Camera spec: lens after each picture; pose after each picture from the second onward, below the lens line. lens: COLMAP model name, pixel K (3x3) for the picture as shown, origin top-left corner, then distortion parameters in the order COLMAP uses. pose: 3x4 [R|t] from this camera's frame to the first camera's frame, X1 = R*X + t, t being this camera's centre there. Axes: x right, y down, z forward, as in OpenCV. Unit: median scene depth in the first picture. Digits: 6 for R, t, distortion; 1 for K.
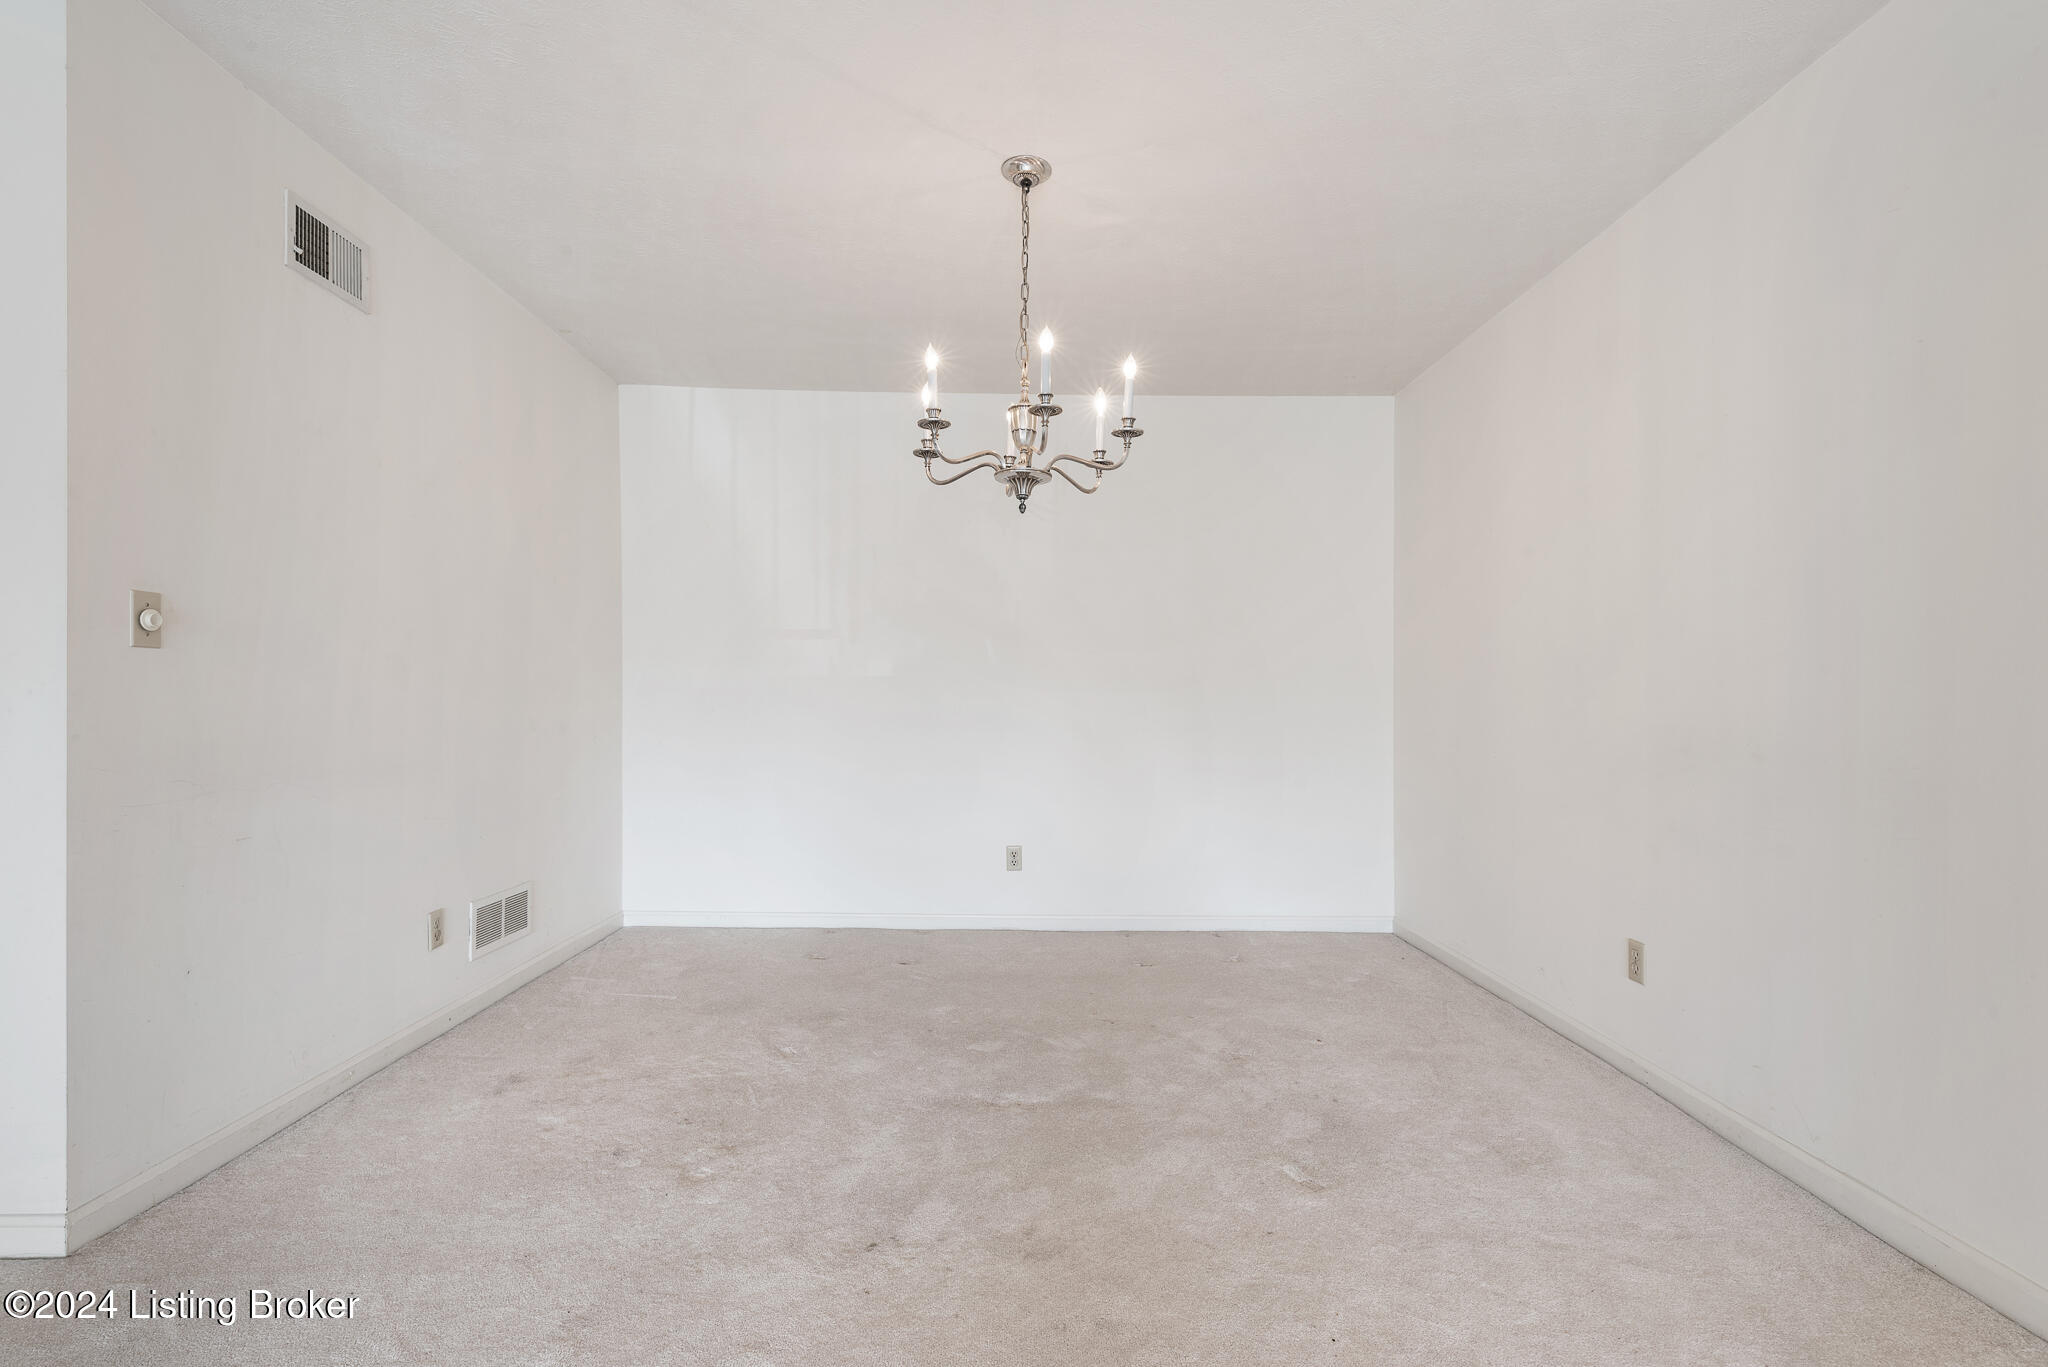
lens RADIAL K [[934.7, 0, 1026.3], [0, 934.7, 698.9], [0, 0, 1]] dist [-0.000472, -0.000033]
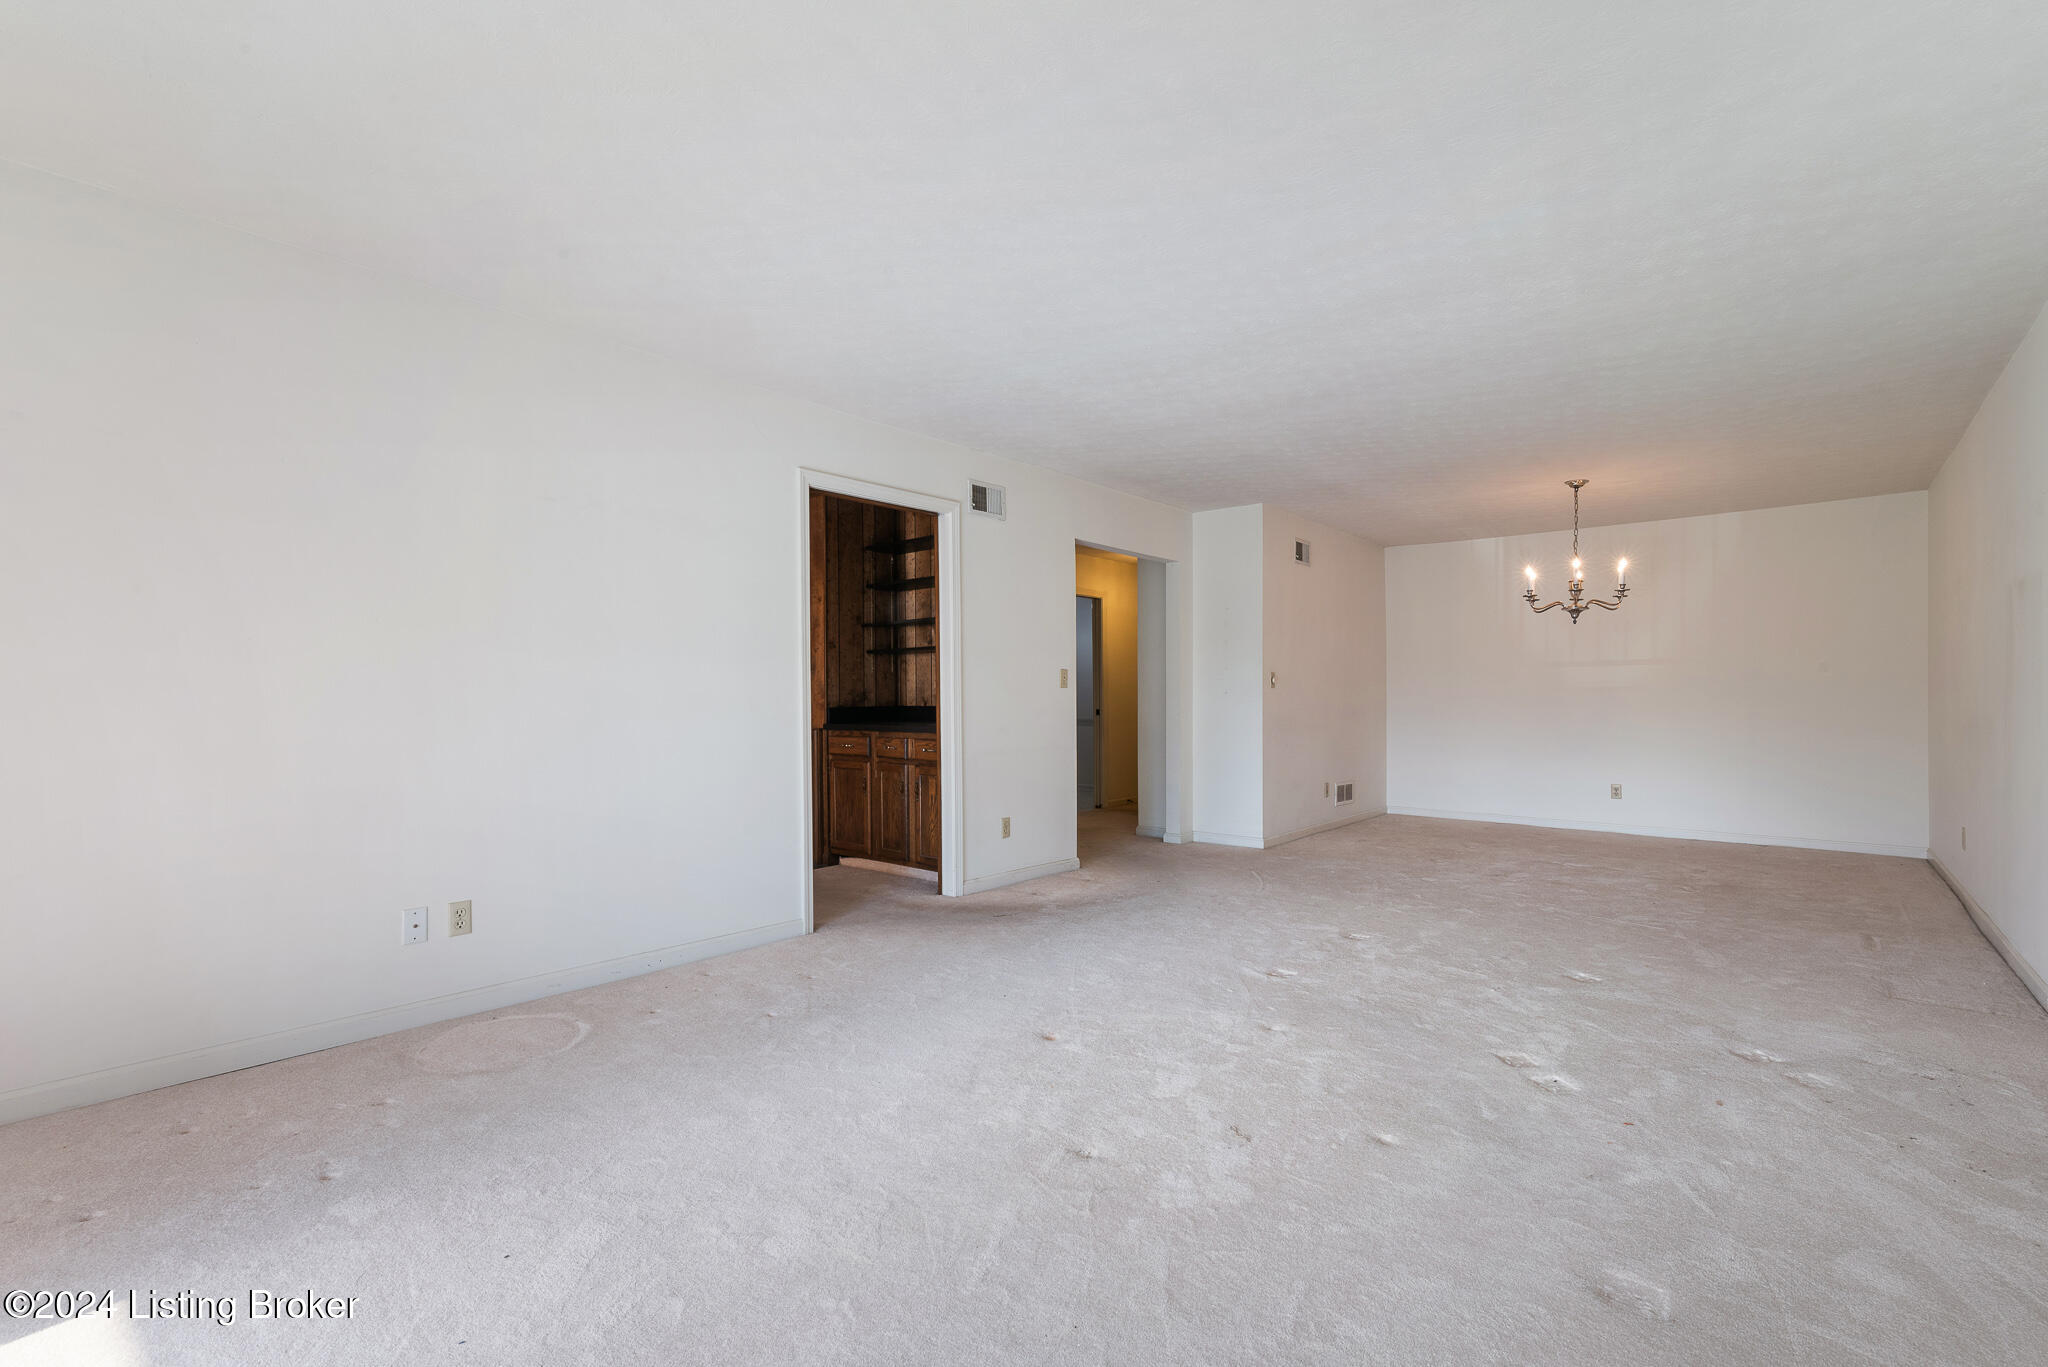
lens RADIAL K [[894.1, 0, 1024.9], [0, 894.1, 692.7], [0, 0, 1]] dist [0.000558, -0.000063]
pose [[0.752962, -0.010901, -0.657974, 0.347959], [0.008831, 0.999940, -0.006461, -0.015185], [0.658005, -0.000946, 0.753013, -1.324018]]
